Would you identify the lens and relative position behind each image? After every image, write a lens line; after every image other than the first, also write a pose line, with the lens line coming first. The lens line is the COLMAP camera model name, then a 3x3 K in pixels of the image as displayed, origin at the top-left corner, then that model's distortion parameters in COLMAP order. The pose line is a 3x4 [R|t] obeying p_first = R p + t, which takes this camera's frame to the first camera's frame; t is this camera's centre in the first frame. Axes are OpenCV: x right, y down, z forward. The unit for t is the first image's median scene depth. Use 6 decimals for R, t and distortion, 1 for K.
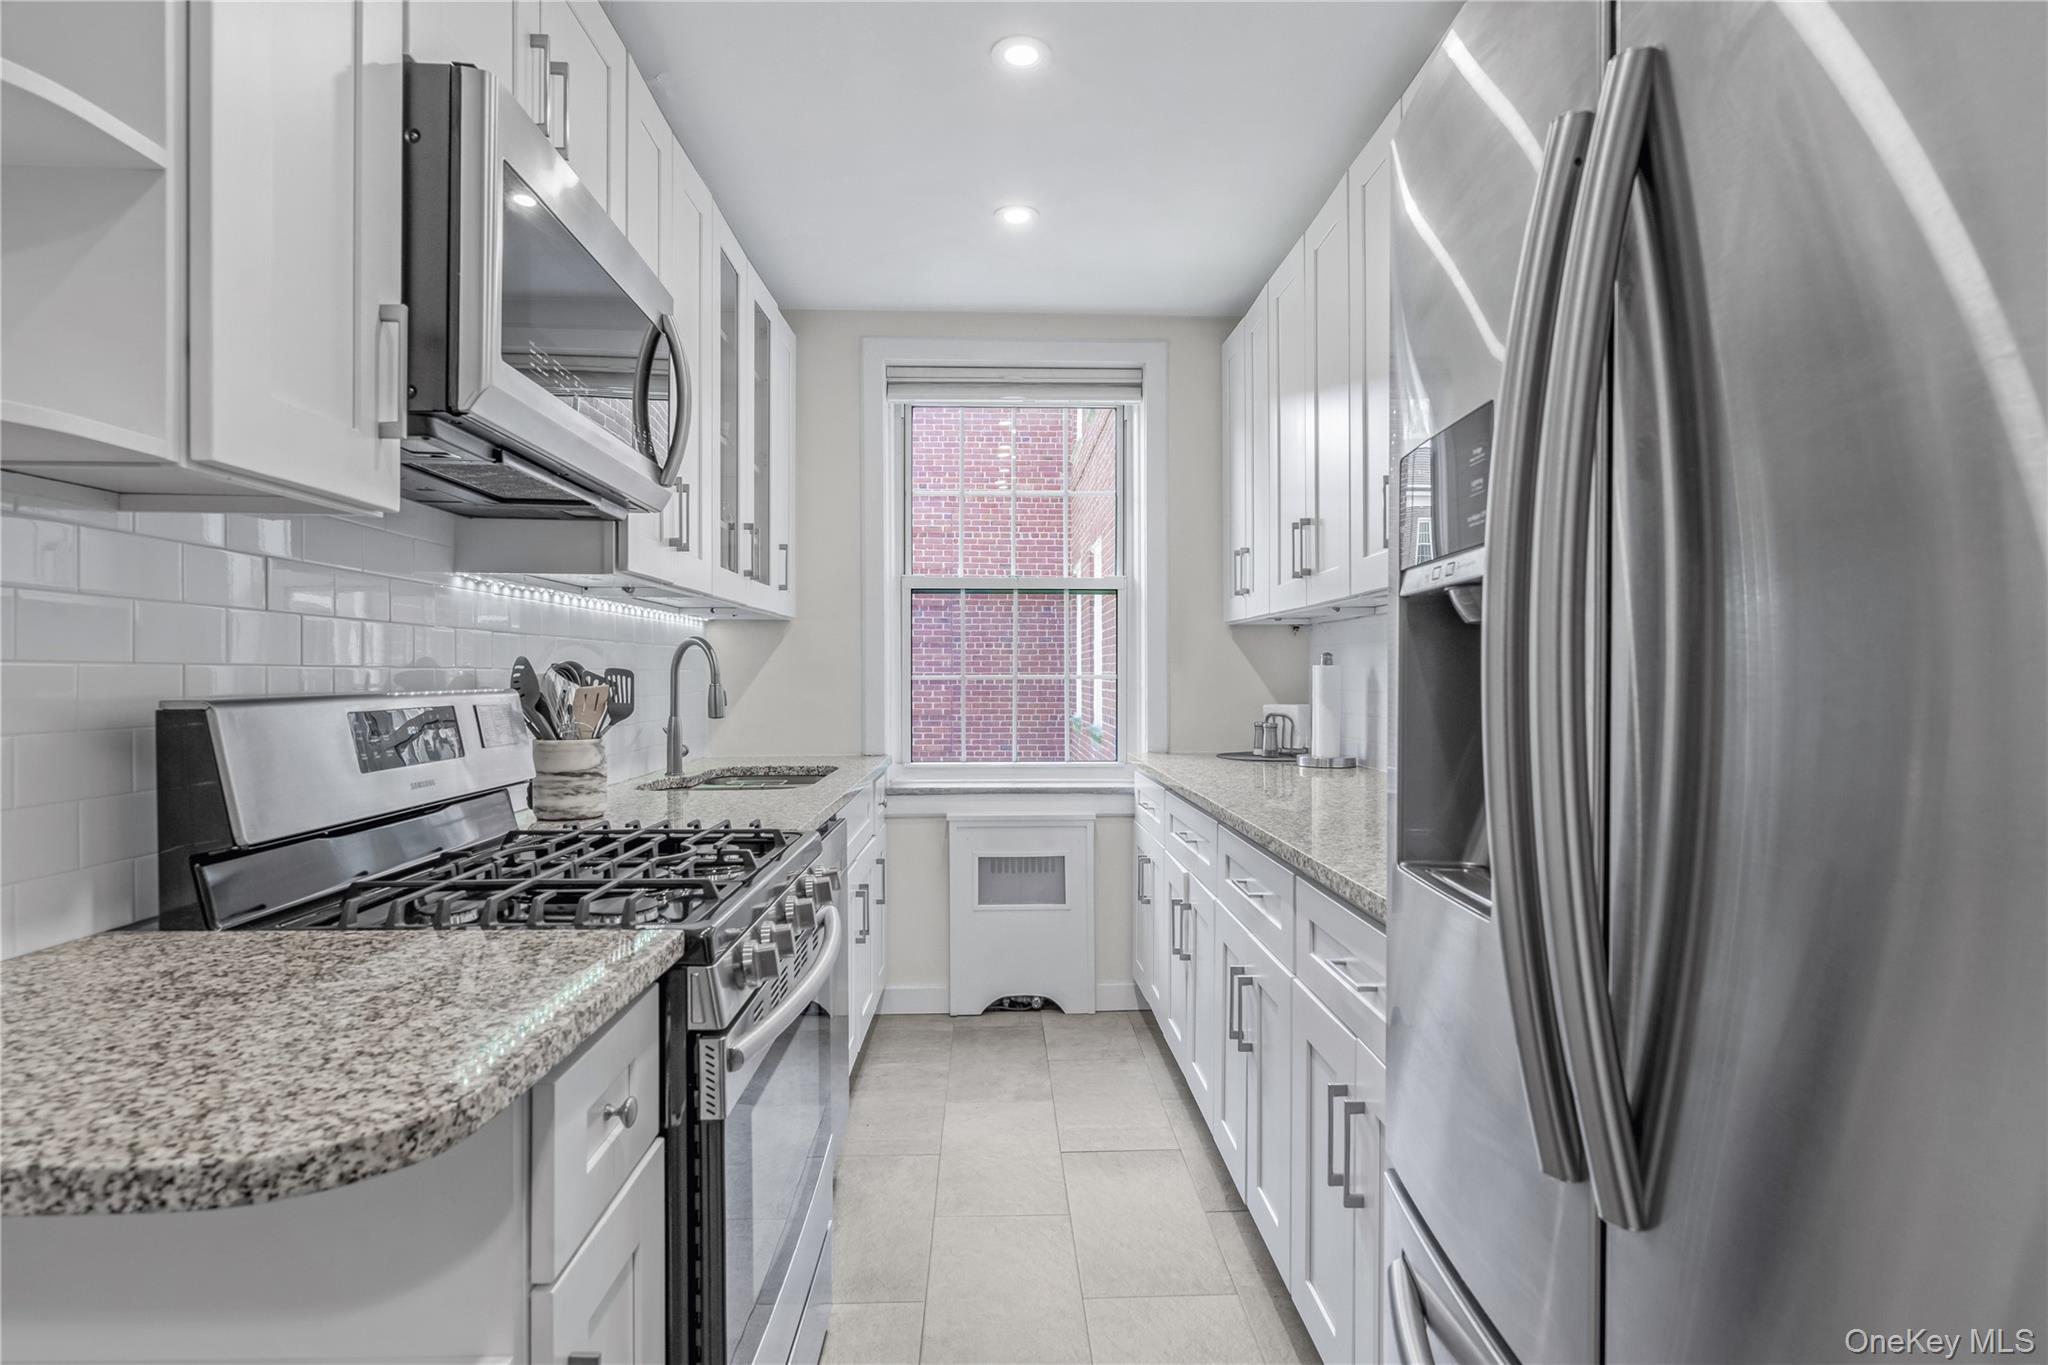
lens RADIAL K [[1043.3, 0, 1028.4], [0, 1043.3, 676.3], [0, 0, 1]] dist [0.000430, -0.000825]
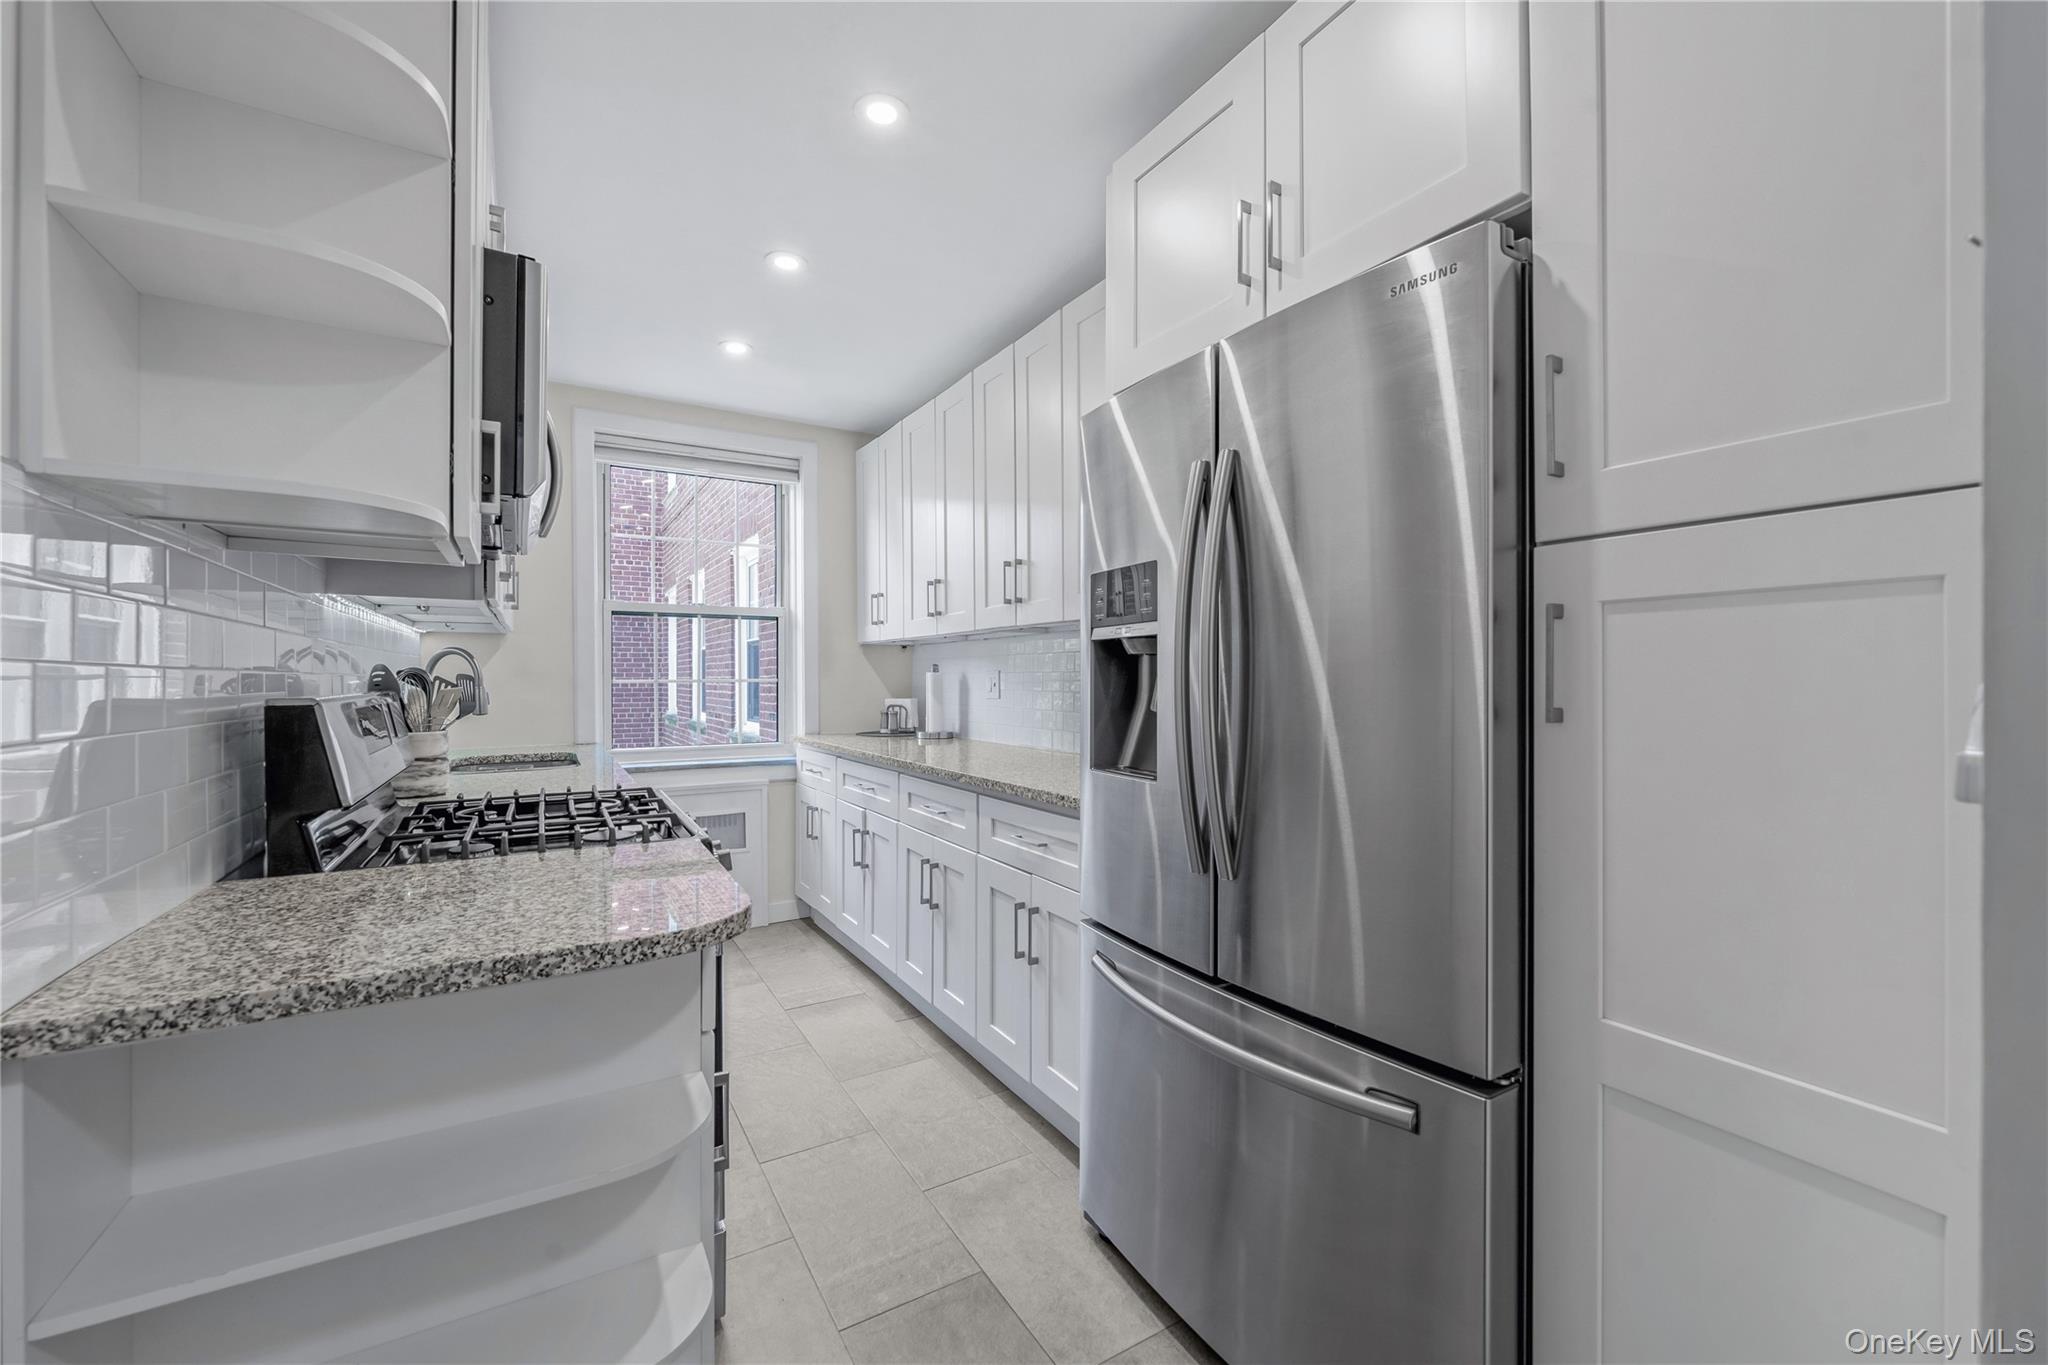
lens RADIAL K [[813.9, 0, 1023.1], [0, 813.9, 678.8], [0, 0, 1]] dist [-0.001719, -0.000029]
pose [[0.877455, -0.001851, 0.479655, -0.185320], [0.002839, 0.999995, -0.001335, 0.000936], [-0.479650, 0.002533, 0.877456, -0.122528]]
